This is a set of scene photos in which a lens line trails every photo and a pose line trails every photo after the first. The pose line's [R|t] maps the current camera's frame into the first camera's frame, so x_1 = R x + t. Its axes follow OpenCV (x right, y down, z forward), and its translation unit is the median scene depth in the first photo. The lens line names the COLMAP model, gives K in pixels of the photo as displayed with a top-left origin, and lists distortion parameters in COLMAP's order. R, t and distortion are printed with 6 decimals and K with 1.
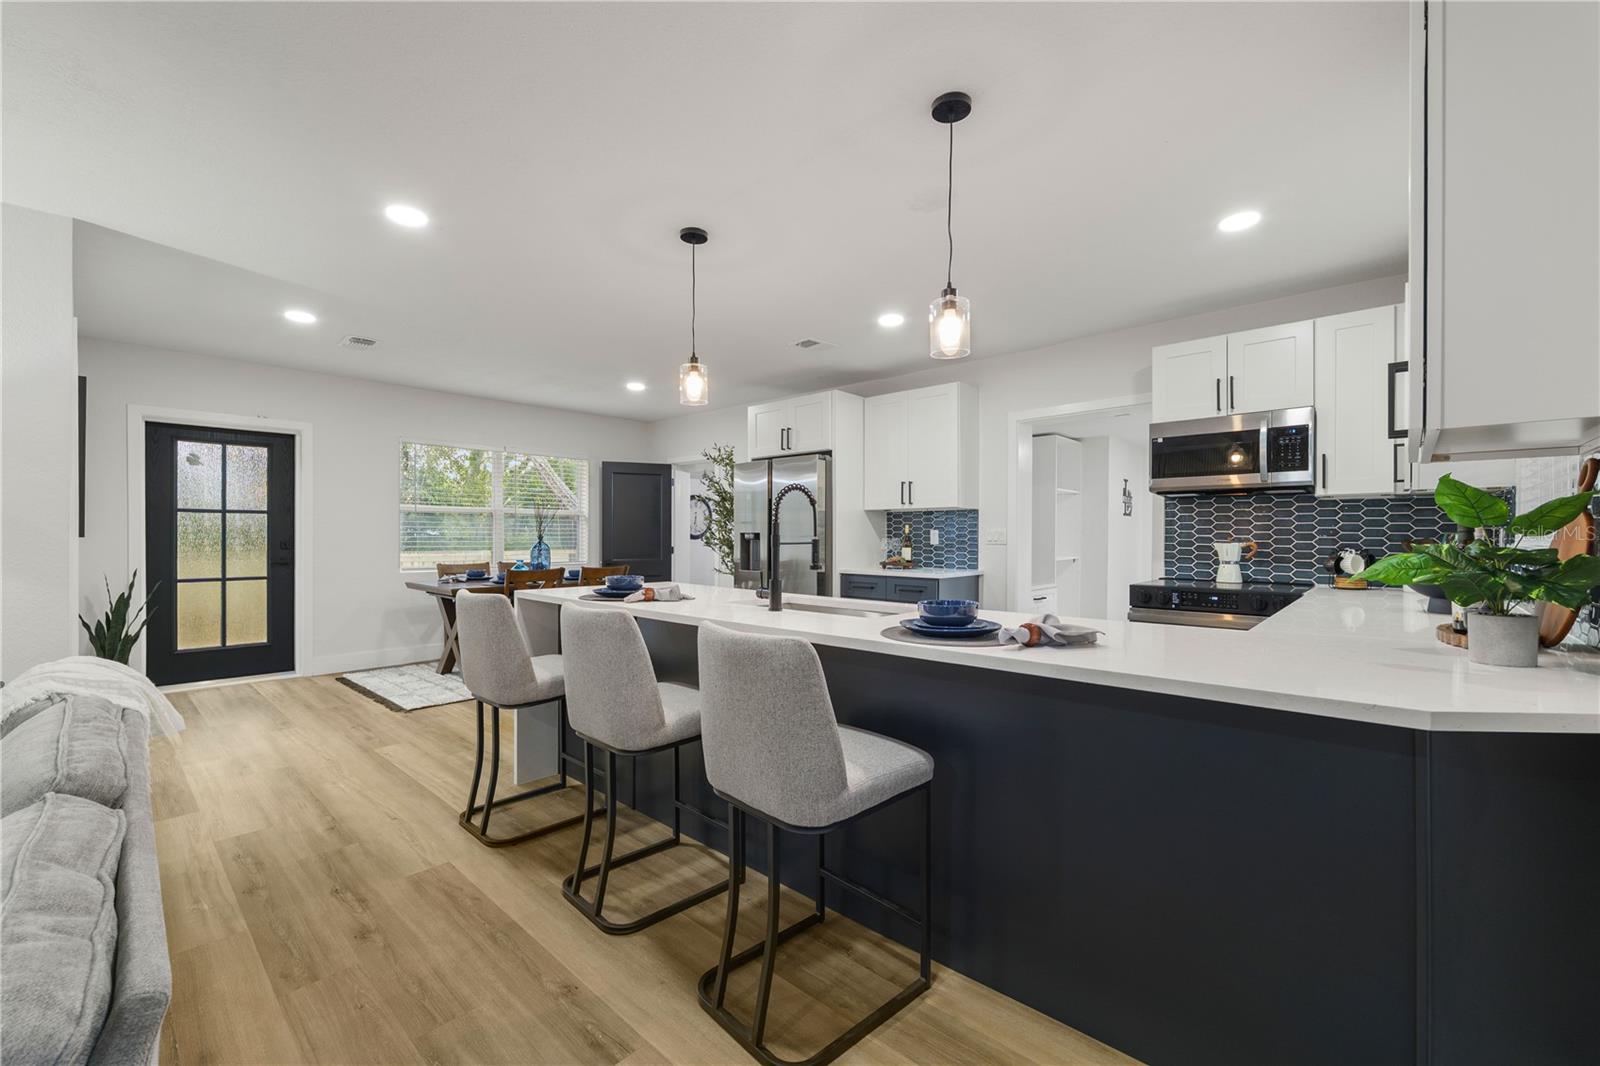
lens RADIAL K [[652.6, 0, 820.8], [0, 652.6, 539.7], [0, 0, 1]] dist [-0.001802, -0.000103]
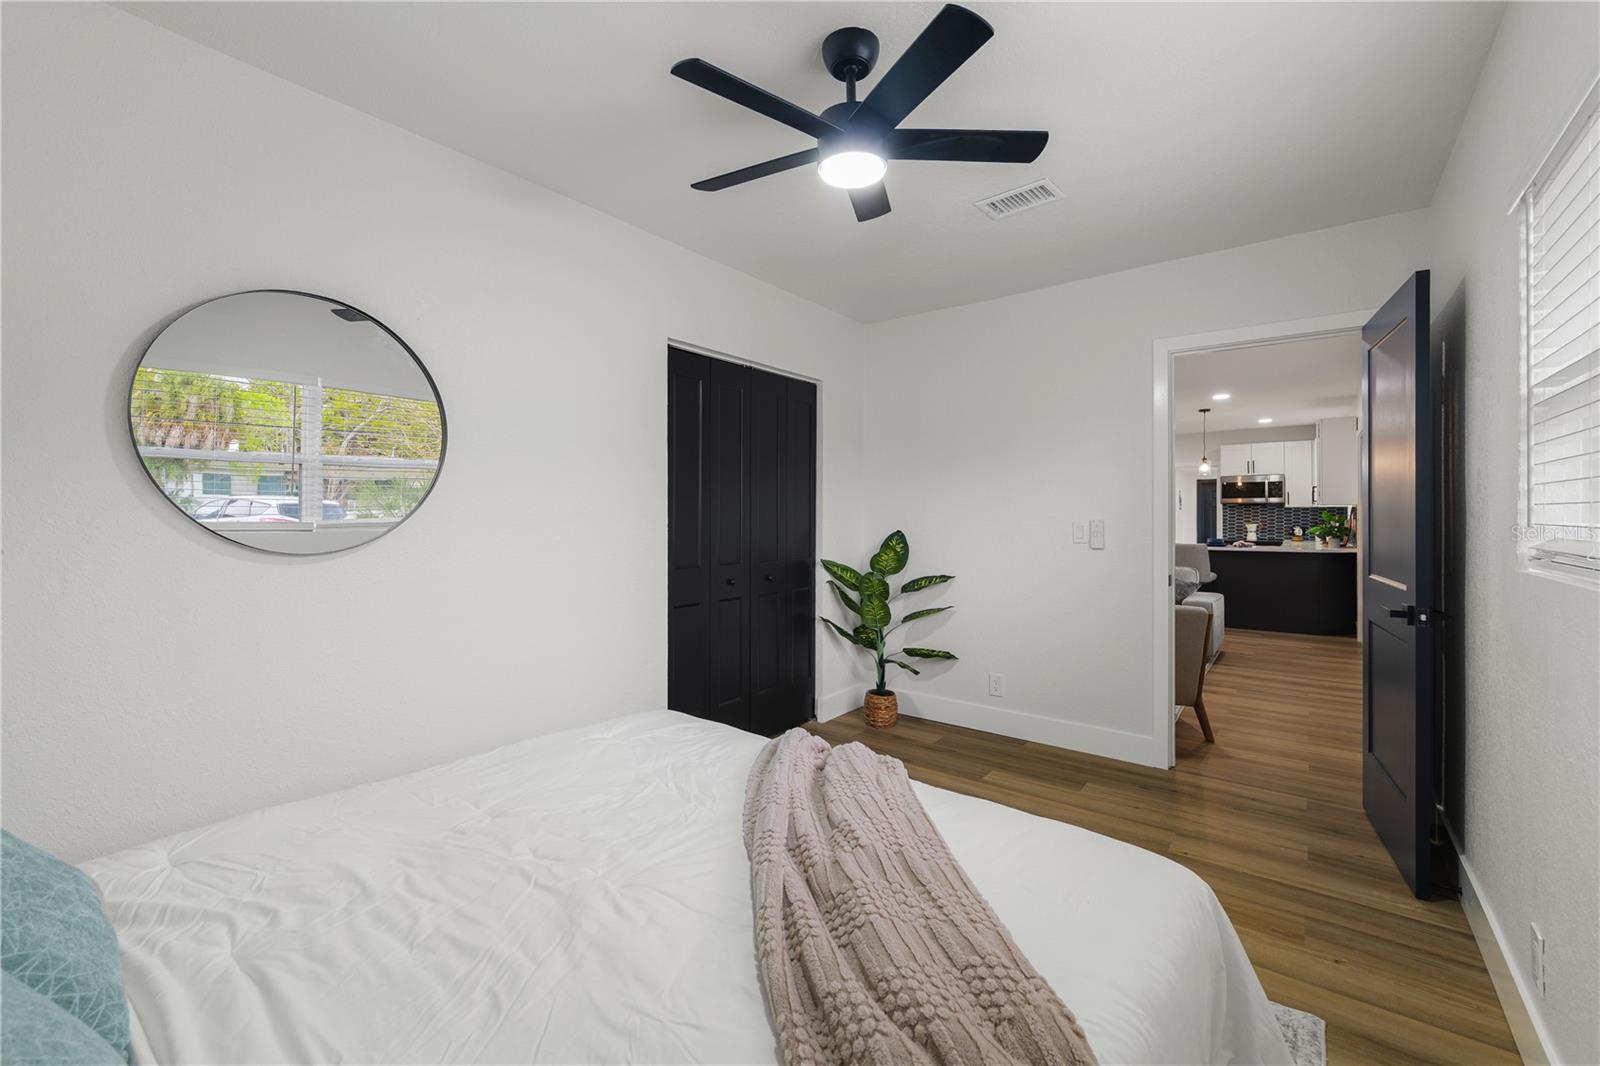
lens RADIAL K [[665.7, 0, 811.1], [0, 665.7, 521.2], [0, 0, 1]] dist [-0.010451, -0.000157]
pose [[0.996601, -0.002964, 0.082327, -1.089350], [0.002953, 0.999996, 0.000254, -0.010745], [-0.082327, -0.000010, 0.996605, -1.204022]]
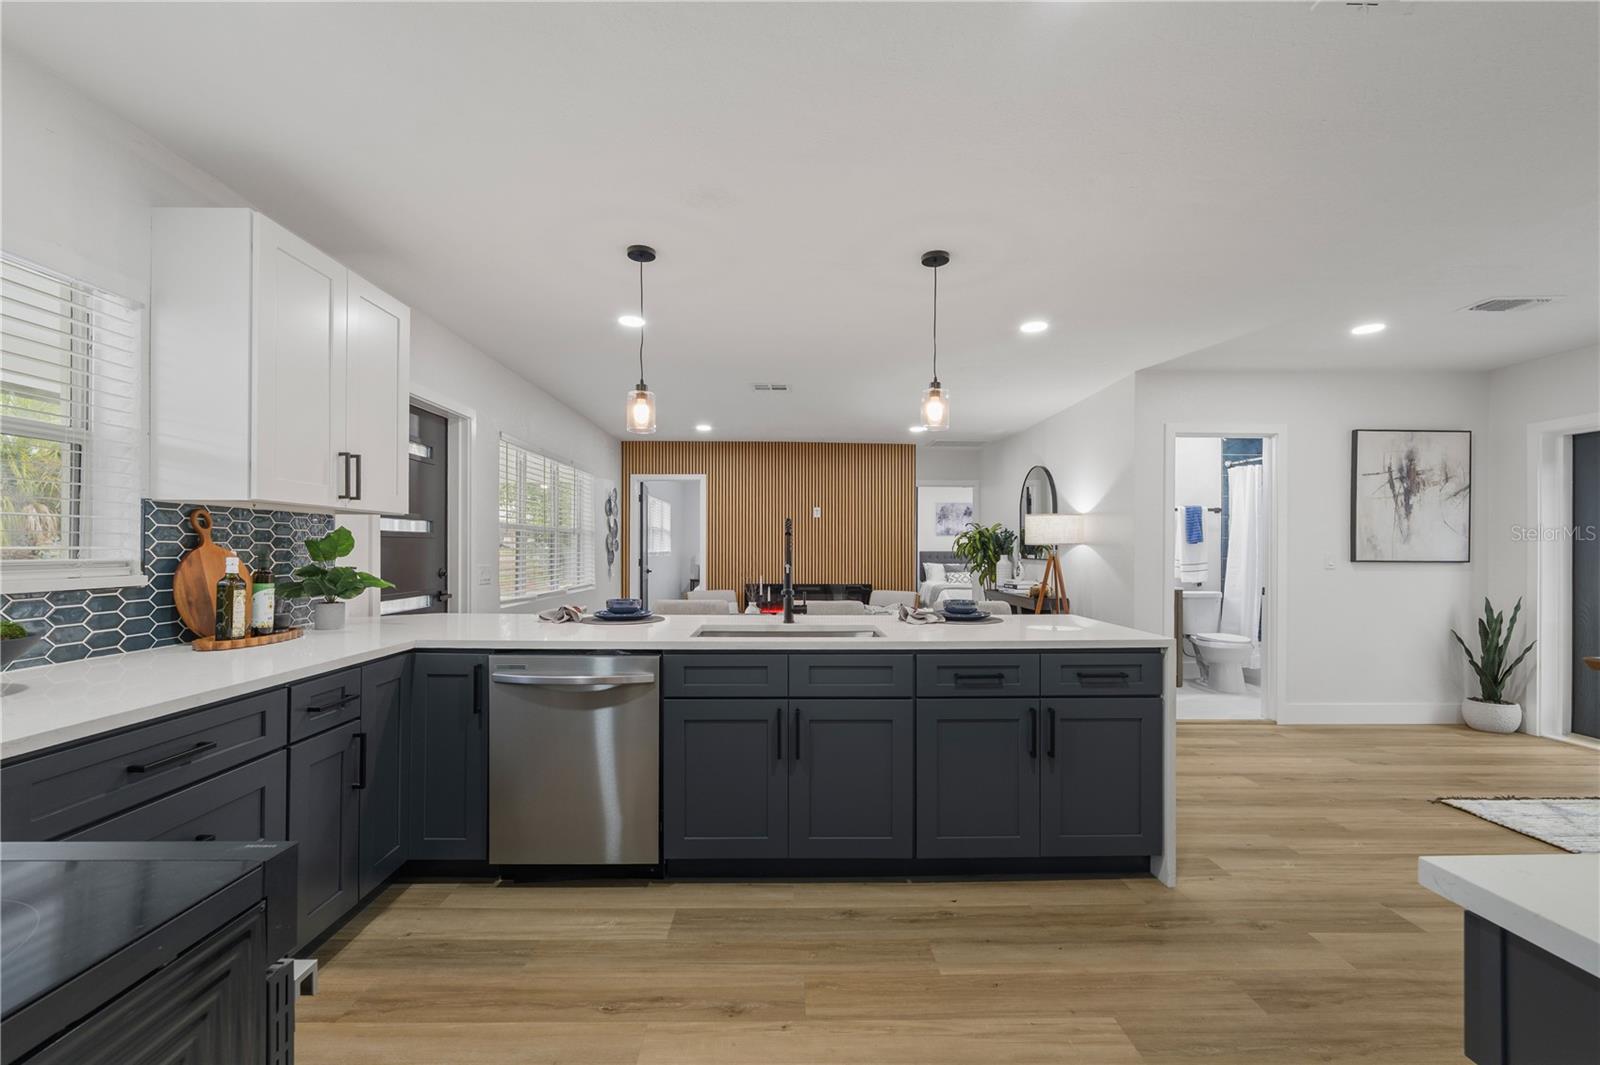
lens RADIAL K [[667.2, 0, 788.9], [0, 667.2, 547.9], [0, 0, 1]] dist [0.001312, 0.000002]
pose [[-0.733064, -0.005989, -0.680134, 0.426062], [-0.011184, 0.999932, 0.003249, -0.020257], [0.680068, 0.009988, -0.733081, 1.025169]]
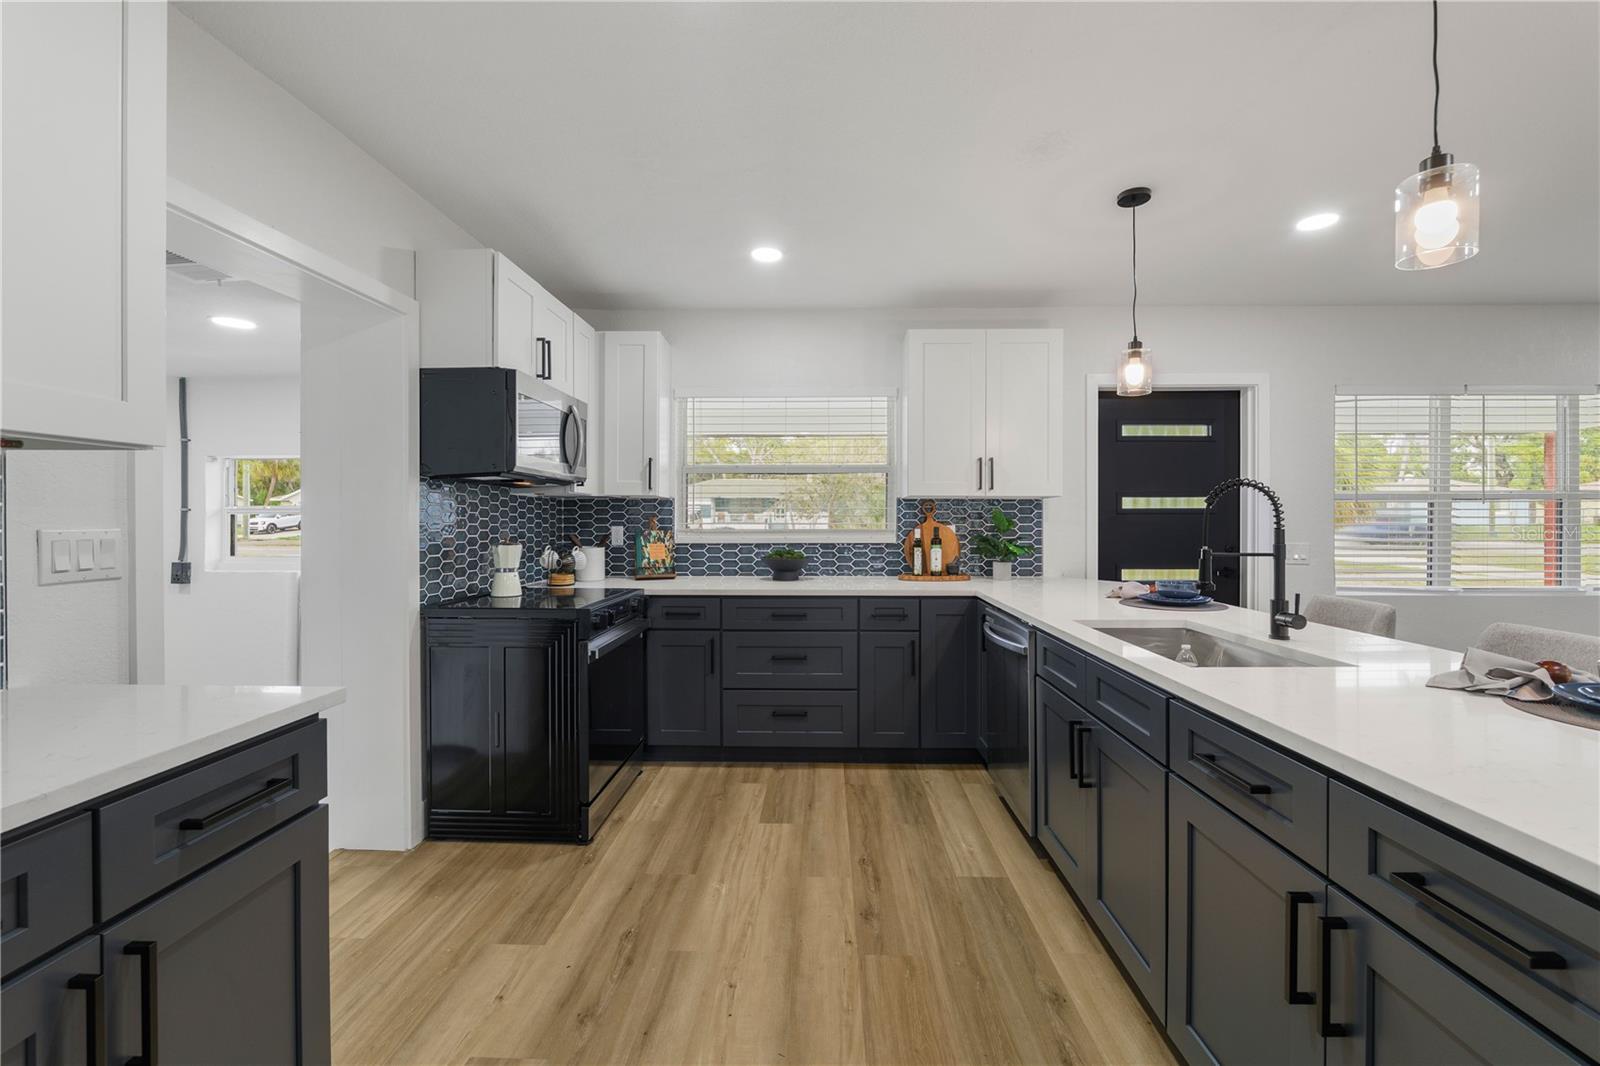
lens RADIAL K [[665.7, 0, 811.1], [0, 665.7, 521.2], [0, 0, 1]] dist [-0.010451, -0.000157]
pose [[-0.647620, -0.000642, 0.761963, -0.165503], [0.003114, 0.999989, 0.003489, -0.020227], [-0.761957, 0.004632, -0.647611, 1.043864]]
